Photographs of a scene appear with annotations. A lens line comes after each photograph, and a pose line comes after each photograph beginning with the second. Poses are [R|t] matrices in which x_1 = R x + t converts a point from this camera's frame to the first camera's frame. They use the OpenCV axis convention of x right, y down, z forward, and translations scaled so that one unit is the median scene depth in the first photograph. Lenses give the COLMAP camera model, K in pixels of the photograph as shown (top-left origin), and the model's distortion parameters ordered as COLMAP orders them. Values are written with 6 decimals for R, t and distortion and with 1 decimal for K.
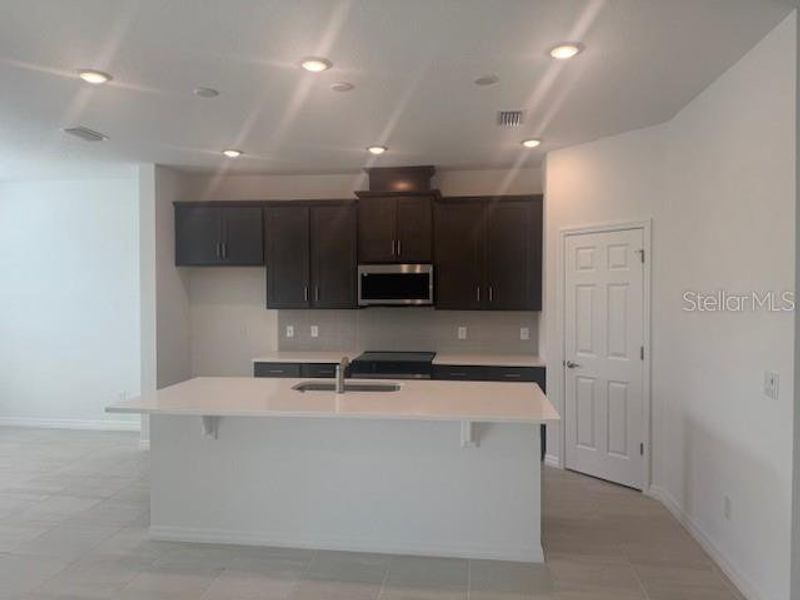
lens RADIAL K [[557.9, 0, 397.6], [0, 557.9, 310.4], [0, 0, 1]] dist [0.018620, 0.002869]
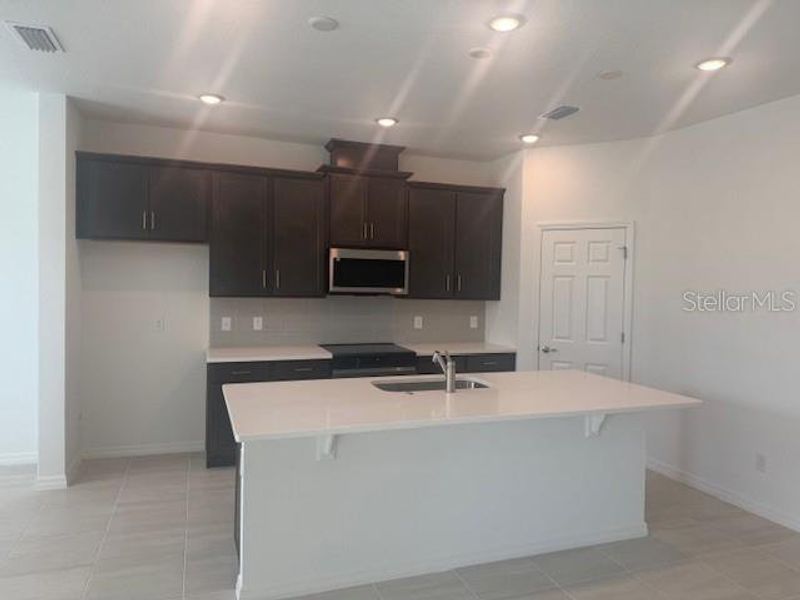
lens RADIAL K [[554.7, 0, 400.0], [0, 554.7, 300.0], [0, 0, 1]] dist [0.008521, 0.003846]
pose [[0.887727, 0.003554, 0.460356, -0.388846], [-0.003643, 0.999993, -0.000697, 0.001942], [-0.460356, -0.001059, 0.887734, 0.164038]]
